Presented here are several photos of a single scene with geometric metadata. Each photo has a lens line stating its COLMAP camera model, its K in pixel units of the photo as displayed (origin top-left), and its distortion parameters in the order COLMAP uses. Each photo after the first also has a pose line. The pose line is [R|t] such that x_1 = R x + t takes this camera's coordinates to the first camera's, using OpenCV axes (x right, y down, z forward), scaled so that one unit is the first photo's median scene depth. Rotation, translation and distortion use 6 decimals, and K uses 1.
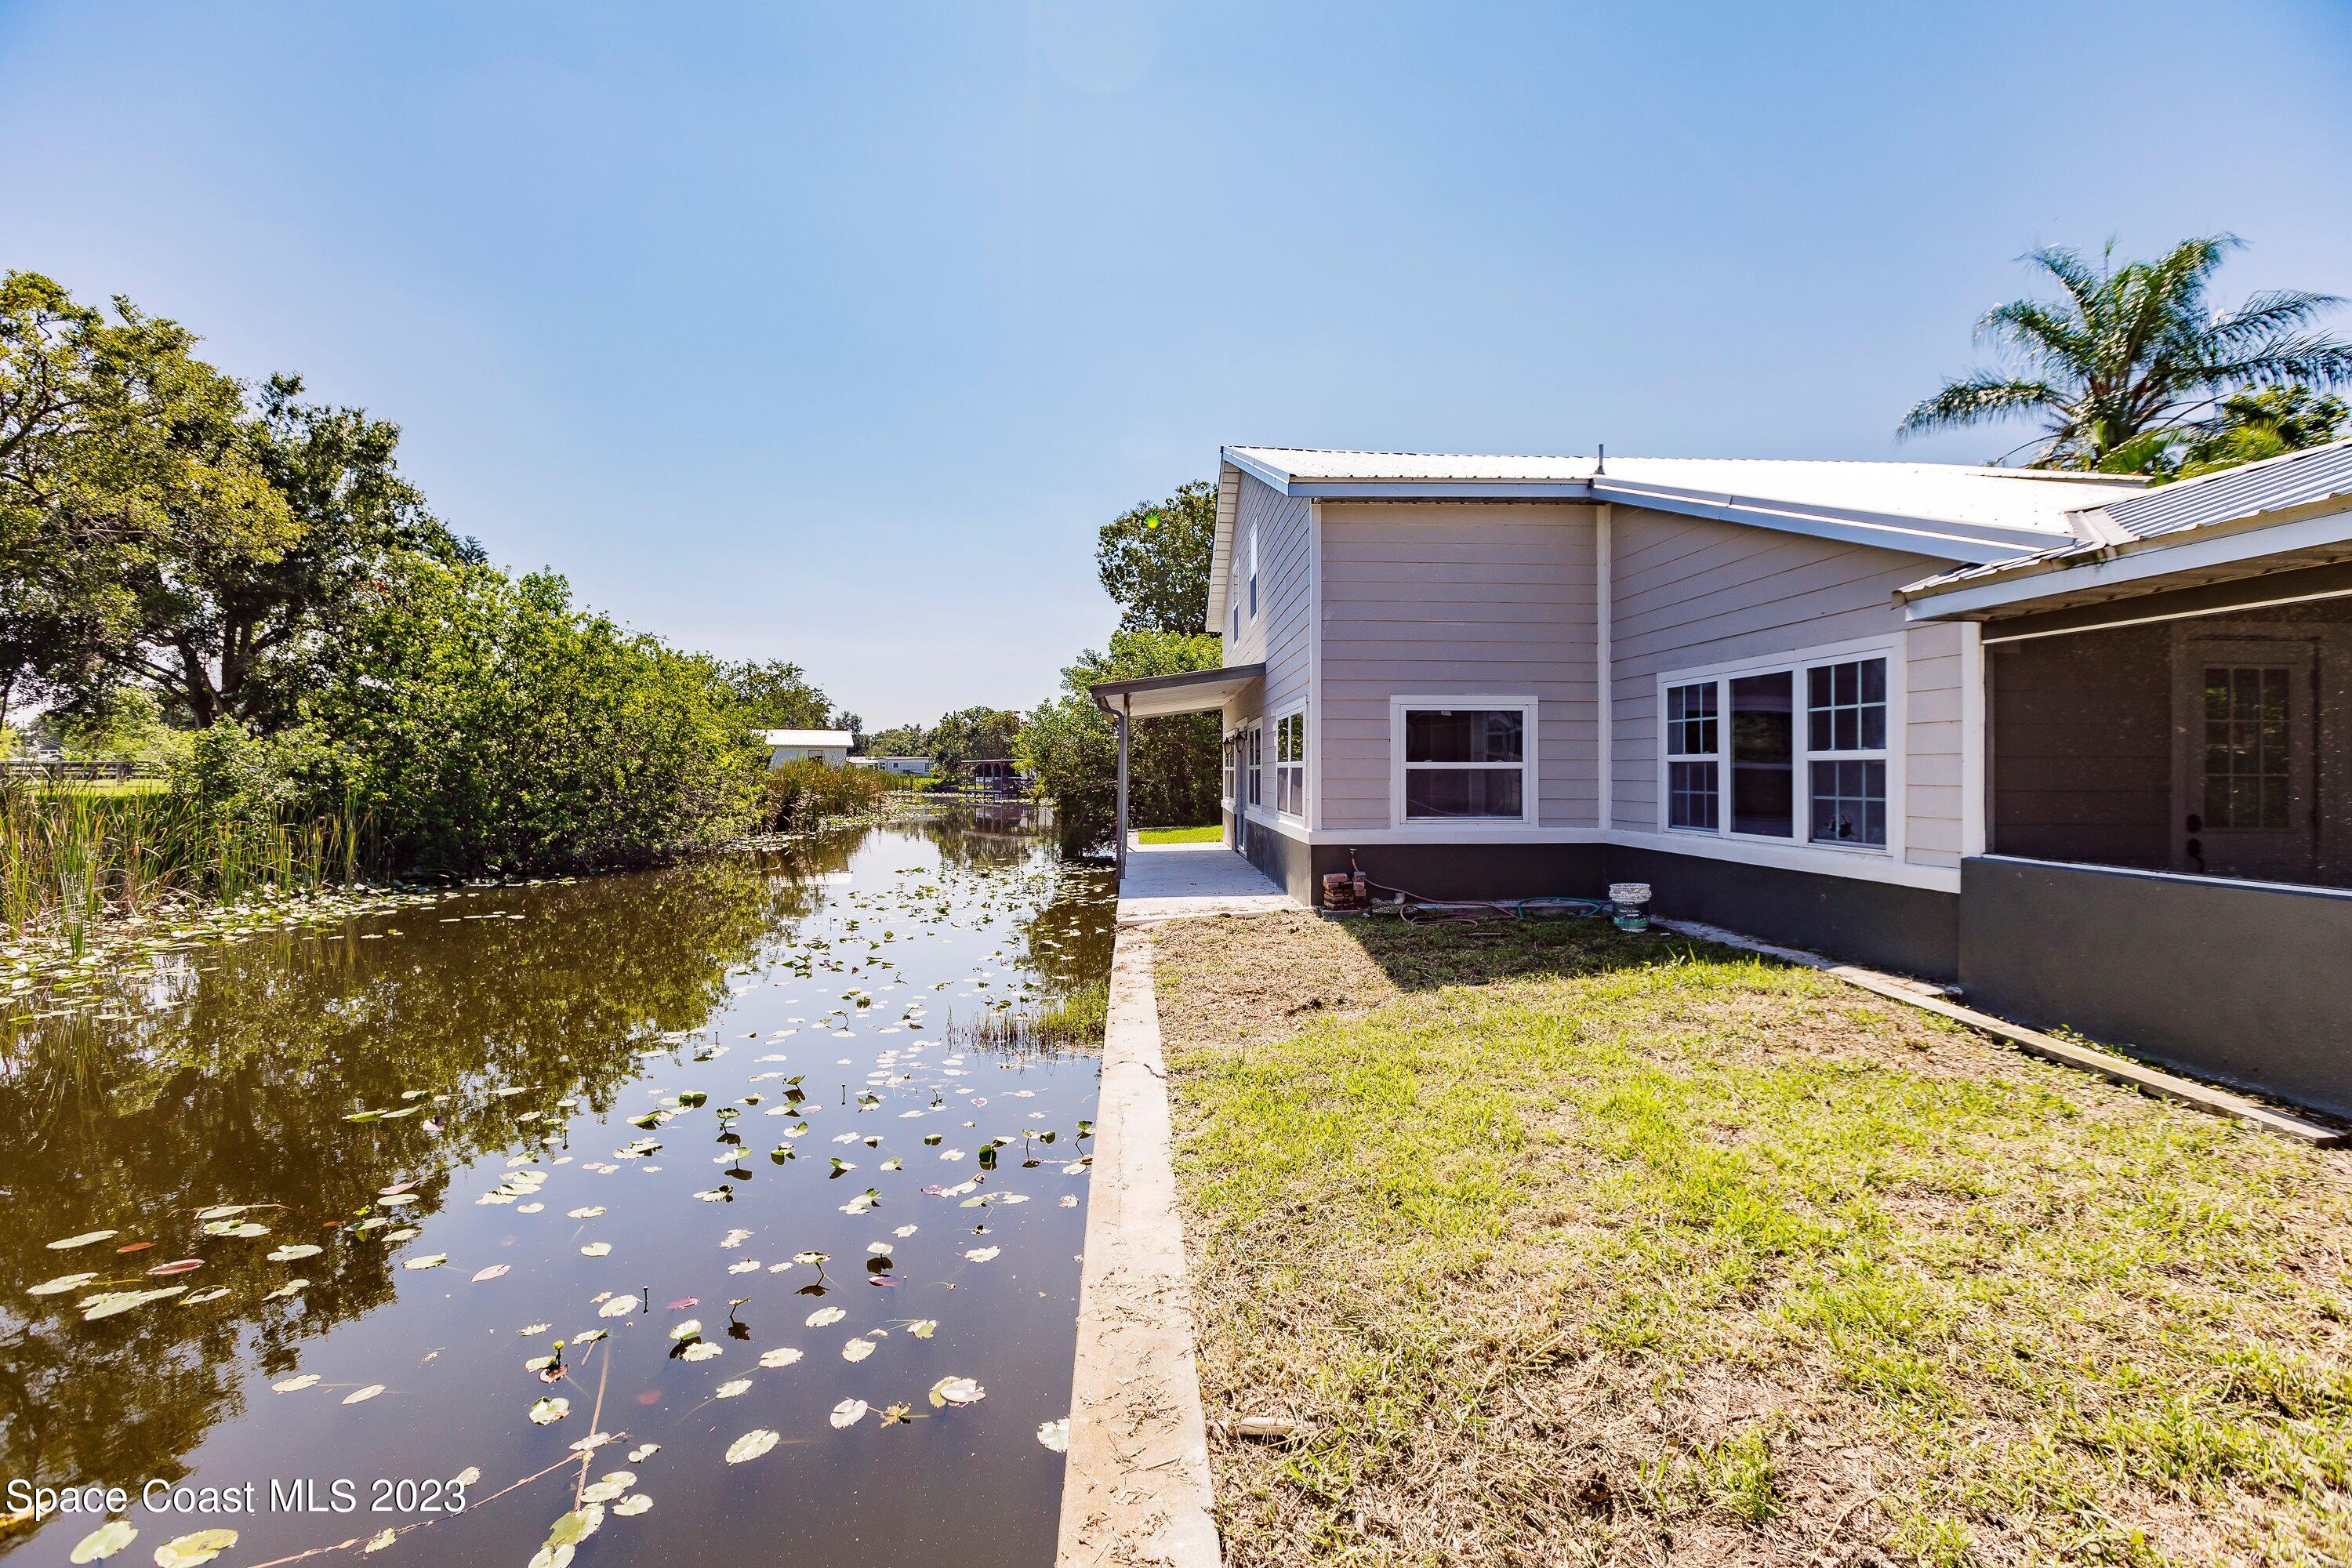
lens RADIAL K [[1039.7, 0, 1174.5], [0, 1039.7, 770.9], [0, 0, 1]] dist [0.001696, -0.000899]
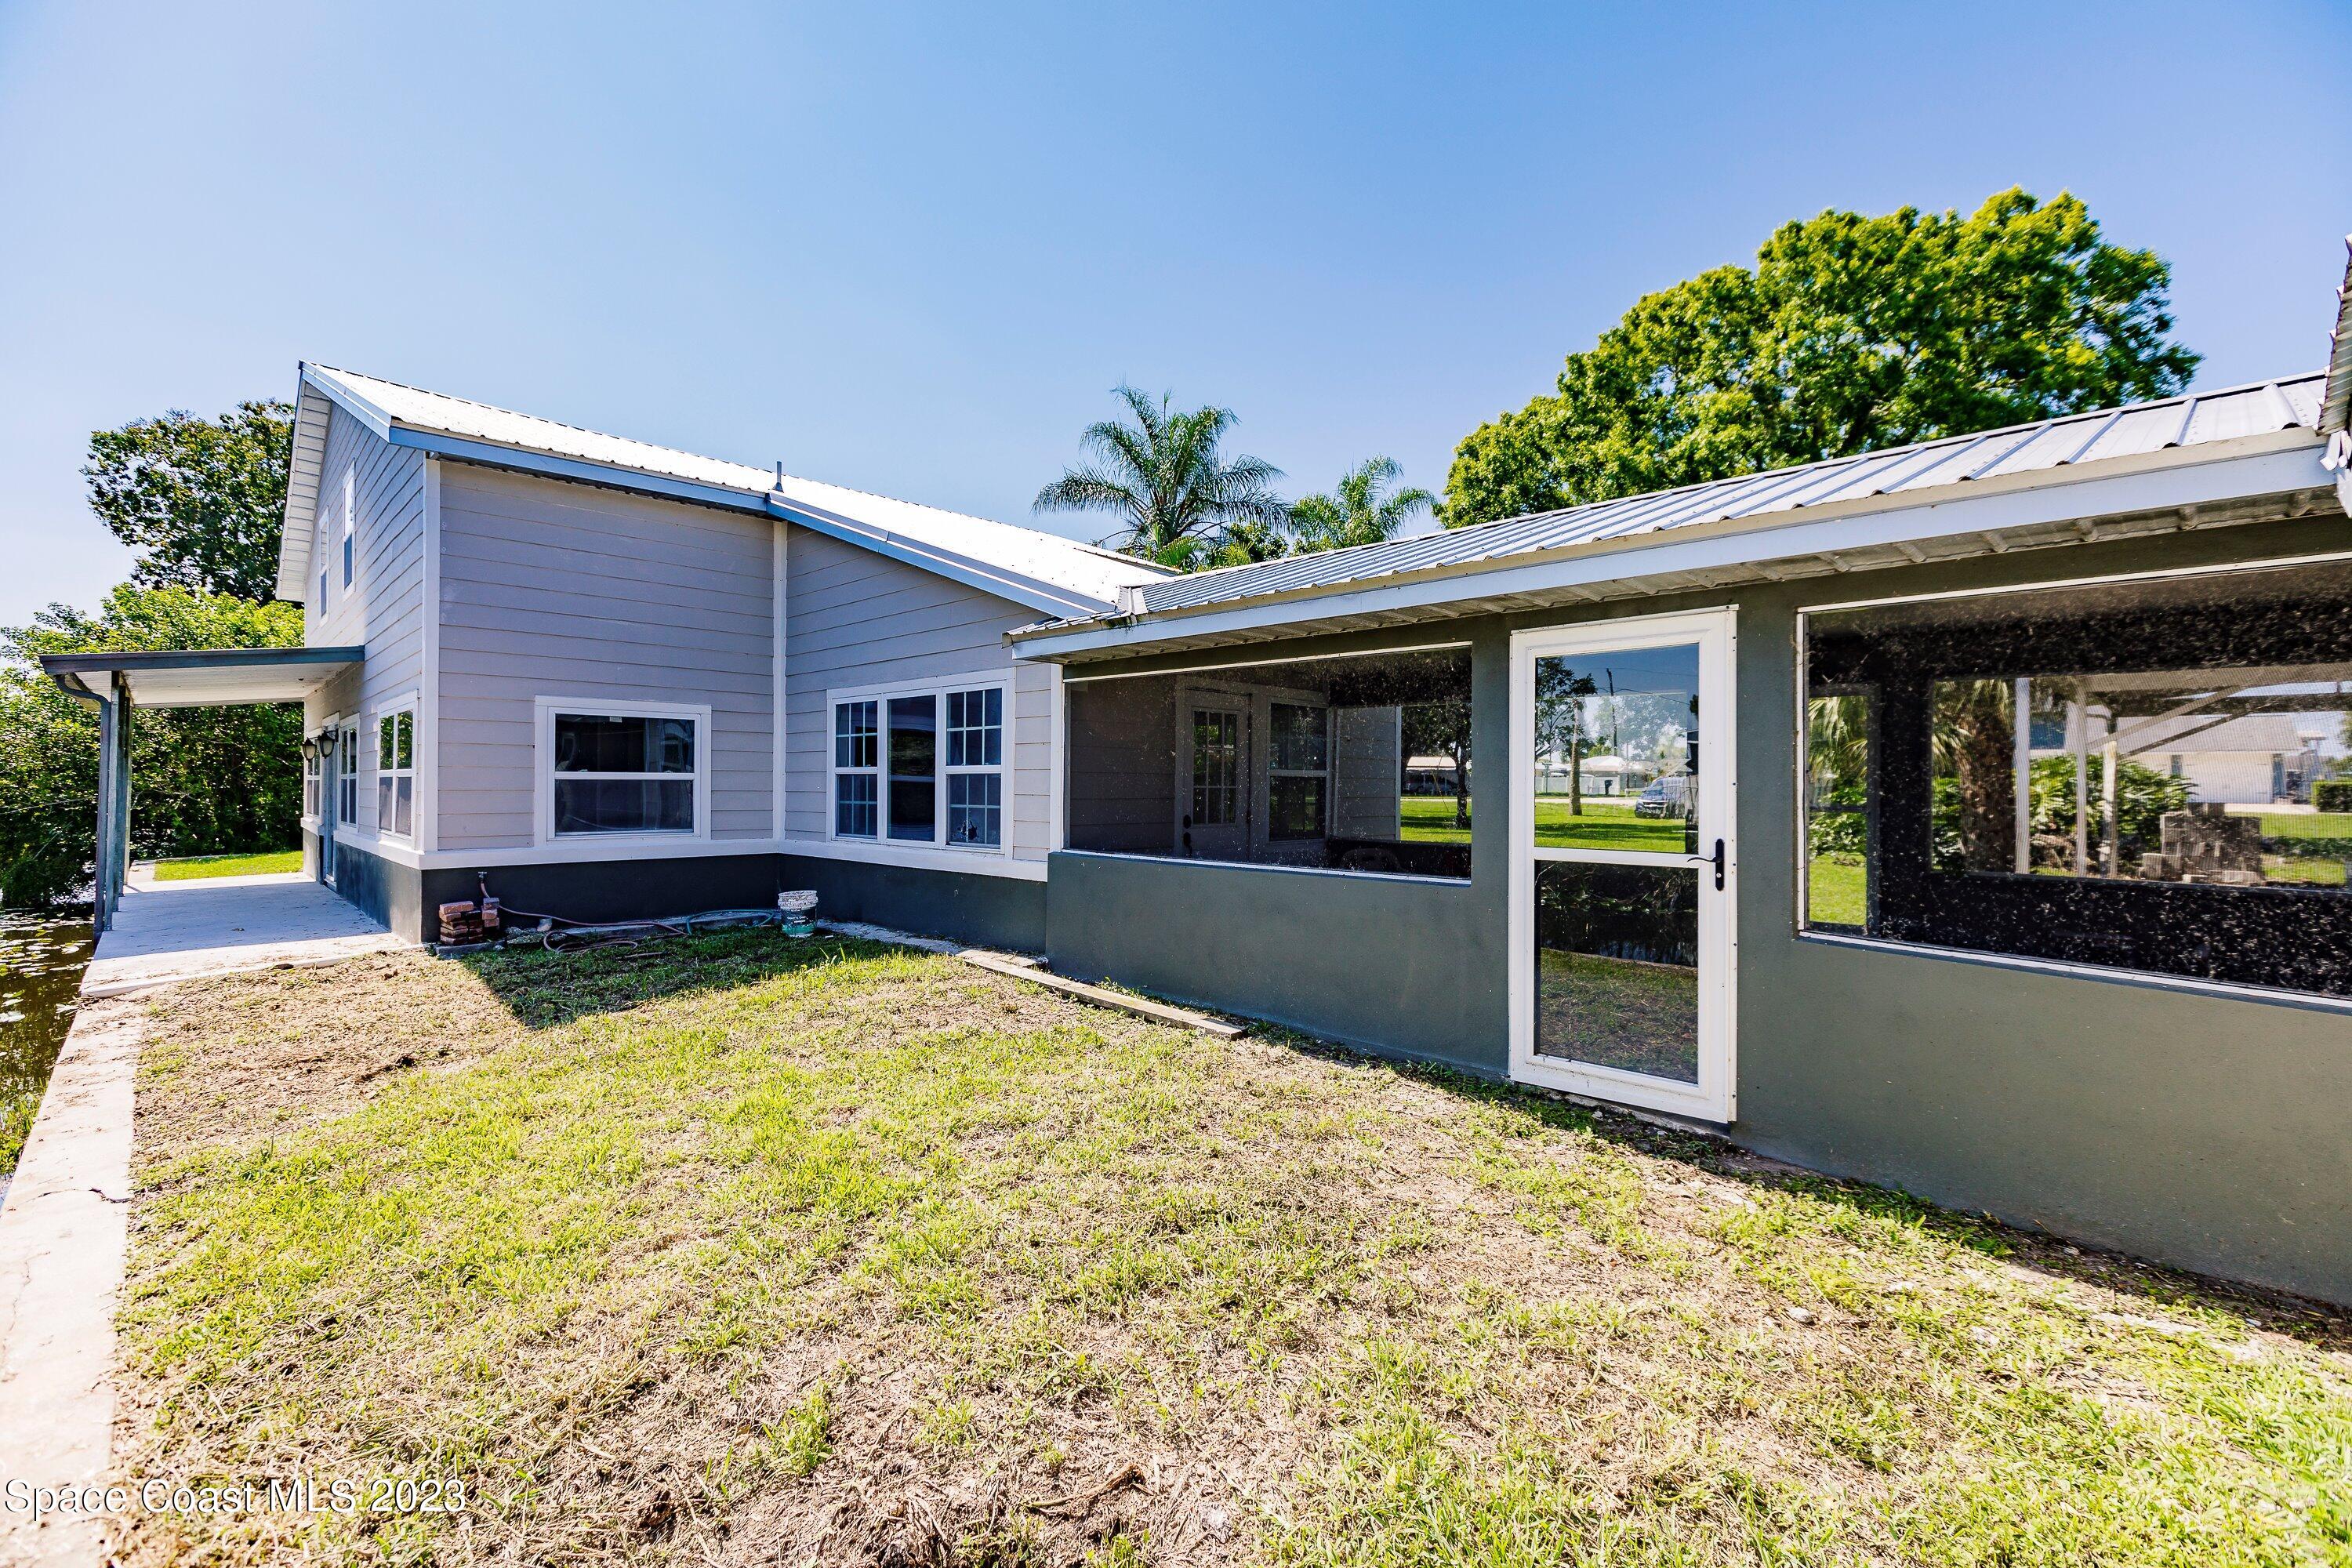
lens RADIAL K [[1029.3, 0, 1173.9], [0, 1029.3, 786.5], [0, 0, 1]] dist [0.001381, -0.000849]
pose [[0.744003, 0.002247, 0.668172, 0.039786], [-0.004275, 0.999990, 0.001397, 0.001549], [-0.668162, -0.003895, 0.744006, -0.014756]]
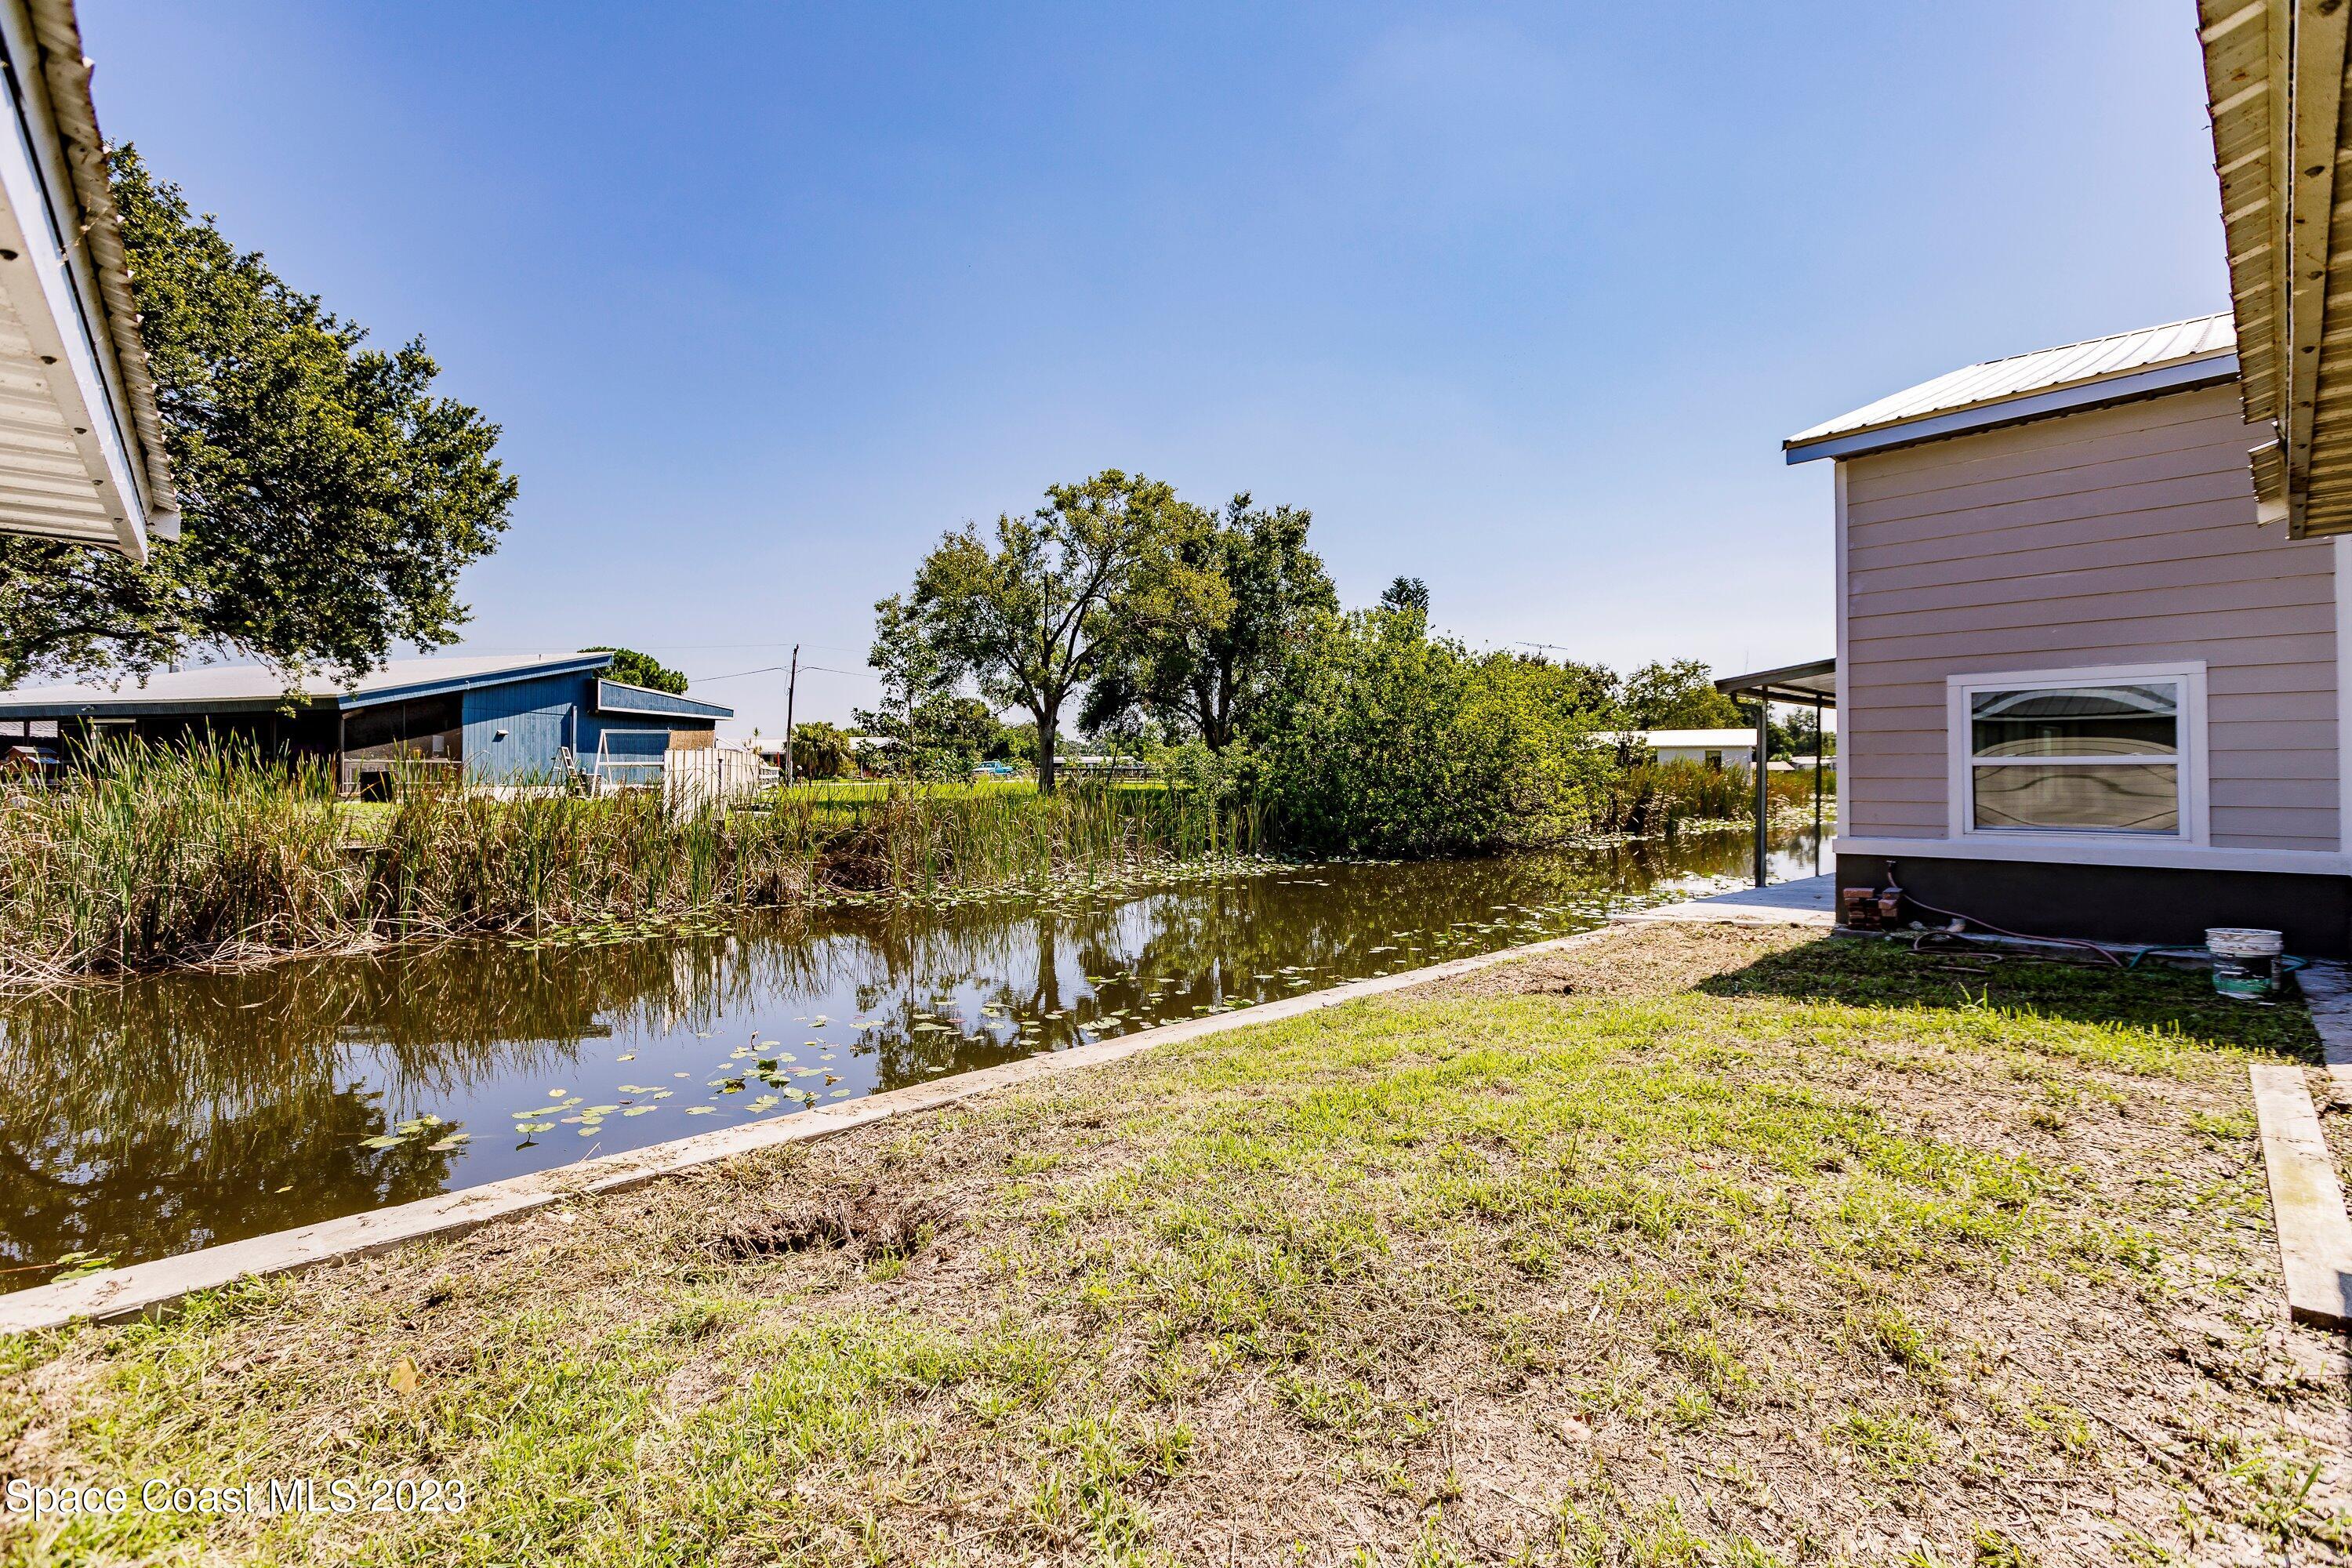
lens RADIAL K [[1039.7, 0, 1174.5], [0, 1039.7, 770.9], [0, 0, 1]] dist [0.001696, -0.000899]
pose [[0.653901, -0.004184, -0.756569, 0.622655], [0.002918, 0.999991, -0.003008, 0.004170], [0.756575, -0.000241, 0.653907, 0.010157]]
